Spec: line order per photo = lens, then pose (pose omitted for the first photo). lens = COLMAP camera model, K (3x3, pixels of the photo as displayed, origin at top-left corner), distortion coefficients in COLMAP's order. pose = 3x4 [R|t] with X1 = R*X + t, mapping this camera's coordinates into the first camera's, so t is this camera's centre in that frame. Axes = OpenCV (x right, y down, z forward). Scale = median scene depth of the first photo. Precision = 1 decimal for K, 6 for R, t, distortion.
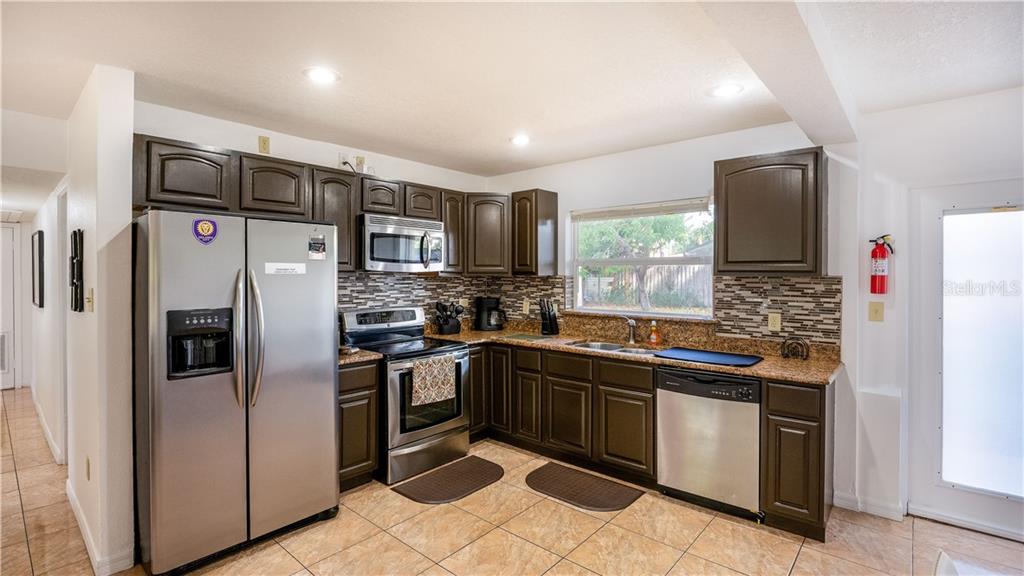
lens RADIAL K [[463.0, 0, 512.0], [0, 463.0, 288.0], [0, 0, 1]] dist [-0.000108, -0.000010]
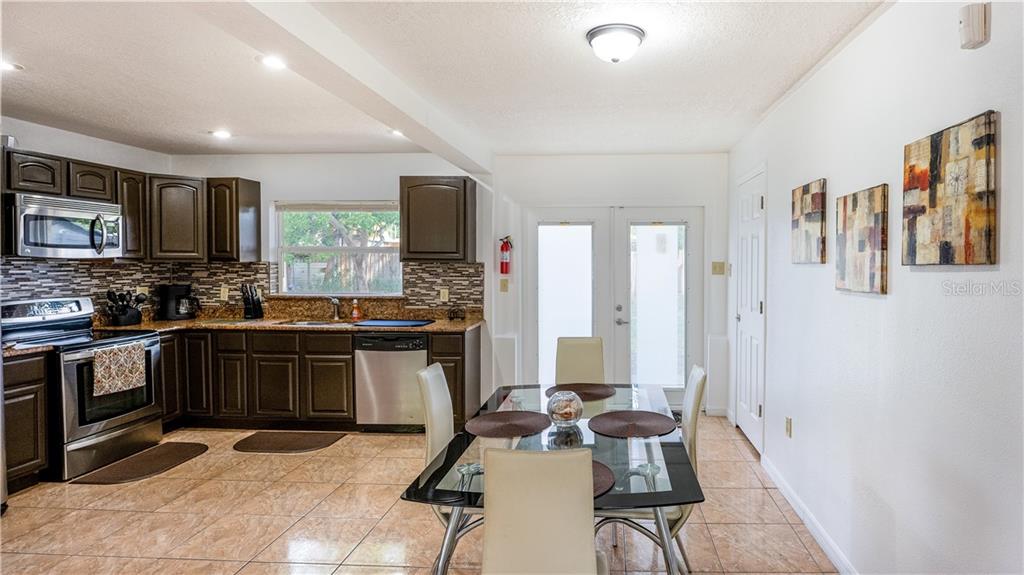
lens RADIAL K [[523.2, 0, 591.1], [0, 523.2, 268.0], [0, 0, 1]] dist [-0.021749, 0.000994]
pose [[0.776352, -0.007469, 0.630255, -0.070752], [0.015120, 0.999863, -0.006776, 0.007387], [-0.630118, 0.014790, 0.776359, -0.434848]]
